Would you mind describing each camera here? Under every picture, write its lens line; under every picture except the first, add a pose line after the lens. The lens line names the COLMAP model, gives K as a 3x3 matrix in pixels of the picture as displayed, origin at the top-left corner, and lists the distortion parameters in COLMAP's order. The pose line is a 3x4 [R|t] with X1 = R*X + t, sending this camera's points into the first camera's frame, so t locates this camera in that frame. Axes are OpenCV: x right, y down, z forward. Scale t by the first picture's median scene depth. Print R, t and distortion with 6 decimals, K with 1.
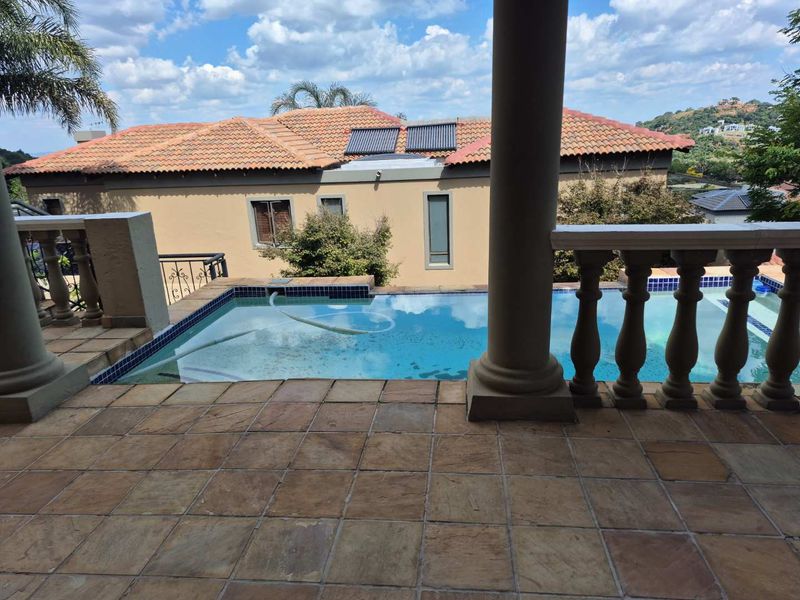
lens RADIAL K [[541.7, 0, 402.0], [0, 541.7, 300.9], [0, 0, 1]] dist [0.059558, -0.055444]
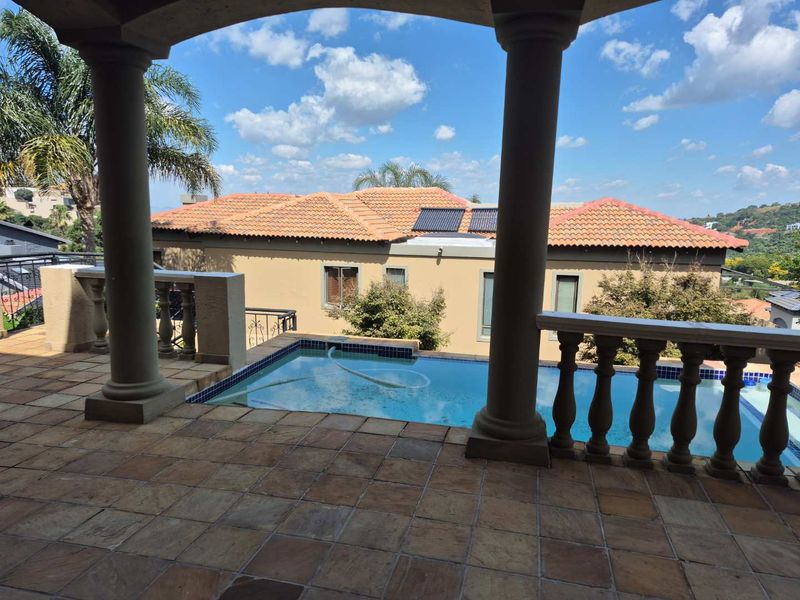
lens RADIAL K [[541.7, 0, 402.0], [0, 541.7, 300.9], [0, 0, 1]] dist [0.059558, -0.055444]
pose [[0.989072, 0.082678, -0.122069, 0.087324], [-0.097384, 0.988001, -0.119876, 0.021901], [0.110693, 0.130454, 0.985256, -0.275050]]
